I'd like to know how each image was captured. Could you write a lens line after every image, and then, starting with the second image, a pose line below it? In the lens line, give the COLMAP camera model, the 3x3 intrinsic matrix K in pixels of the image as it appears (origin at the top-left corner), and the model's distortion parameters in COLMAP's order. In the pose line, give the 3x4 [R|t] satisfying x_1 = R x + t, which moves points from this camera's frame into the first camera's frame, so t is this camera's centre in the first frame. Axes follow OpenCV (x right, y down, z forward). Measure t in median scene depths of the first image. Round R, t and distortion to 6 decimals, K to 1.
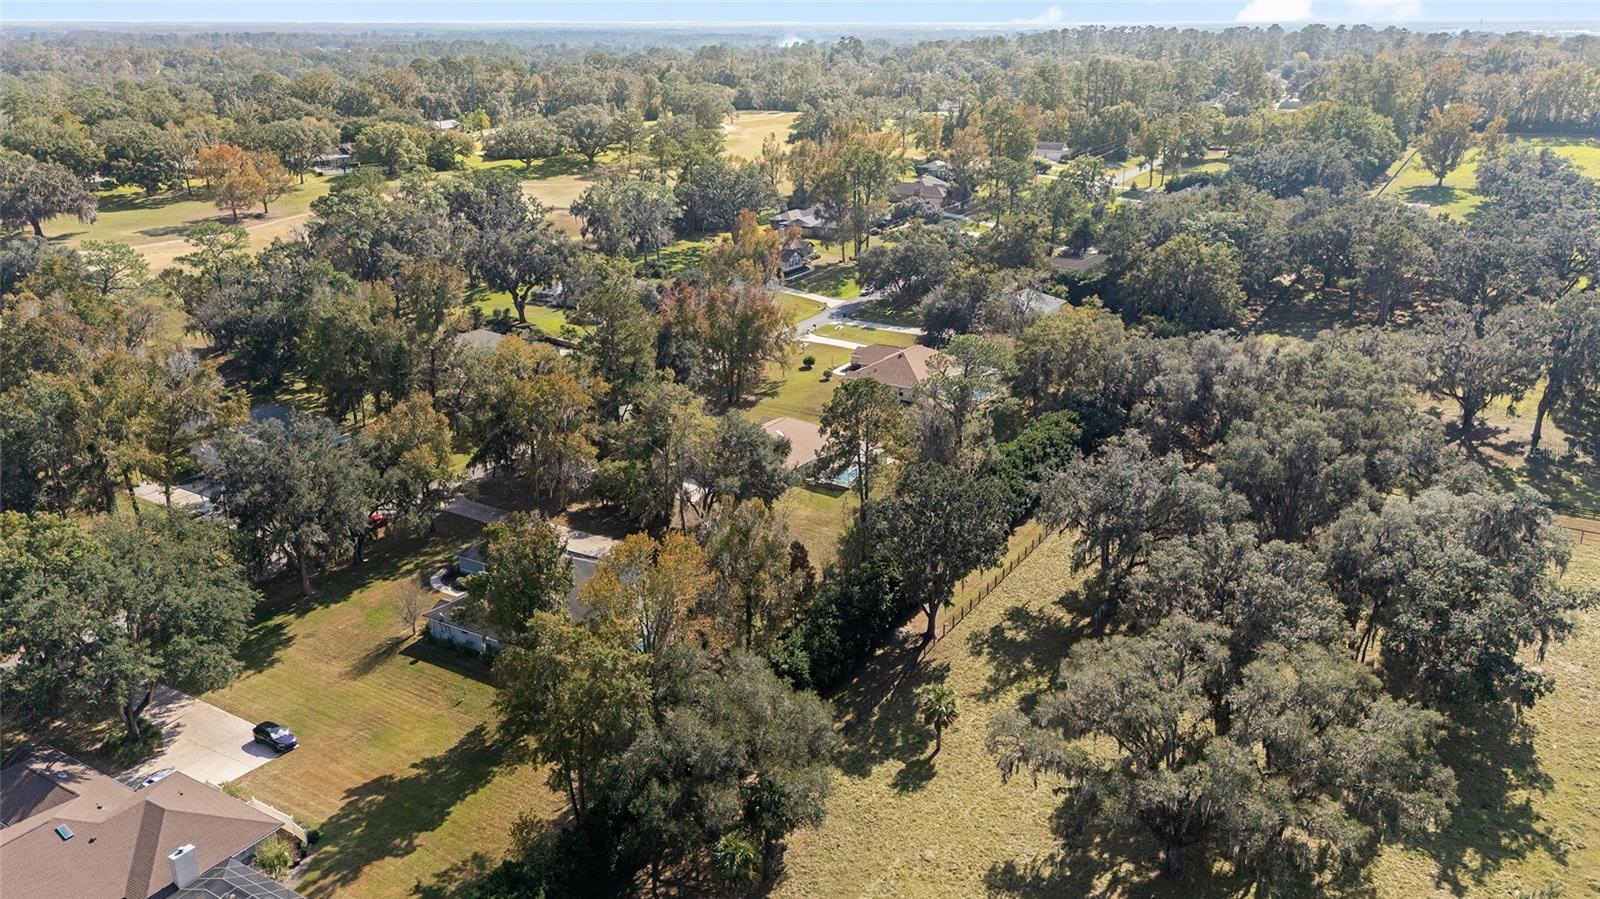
lens RADIAL K [[1190.6, 0, 800.0], [0, 1190.6, 449.5], [0, 0, 1]] dist [0.060045, -0.058145]
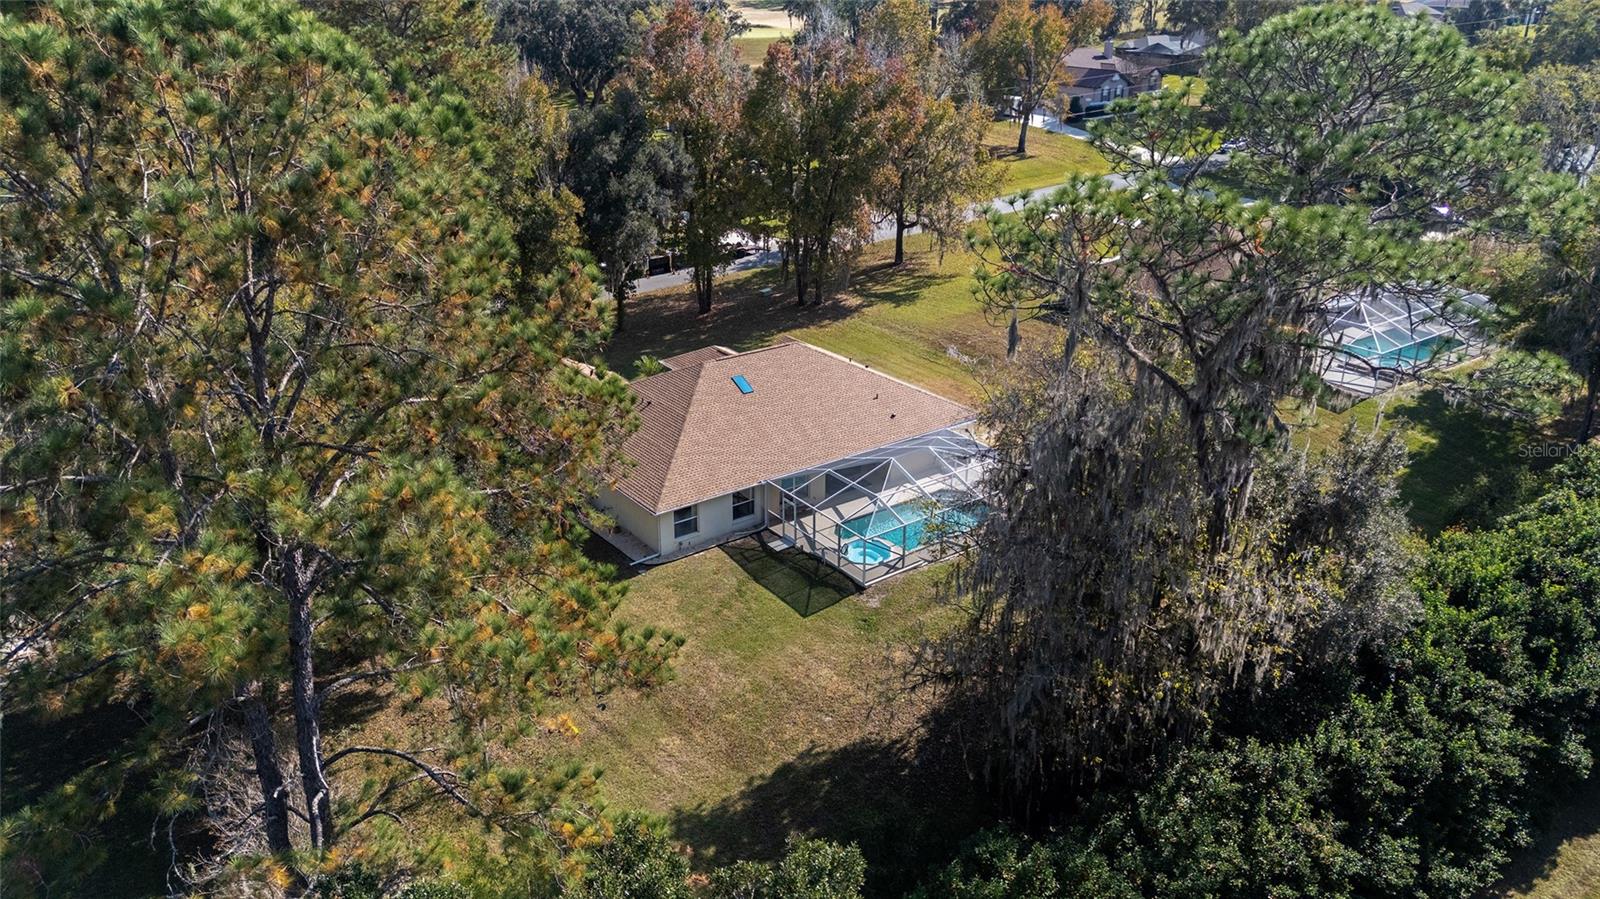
lens RADIAL K [[1190.6, 0, 800.0], [0, 1190.6, 449.5], [0, 0, 1]] dist [0.060045, -0.058145]
pose [[0.929353, 0.152030, -0.336437, 0.126972], [-0.133926, 0.988032, 0.076527, -0.025053], [0.344045, -0.026063, 0.938591, 0.720726]]
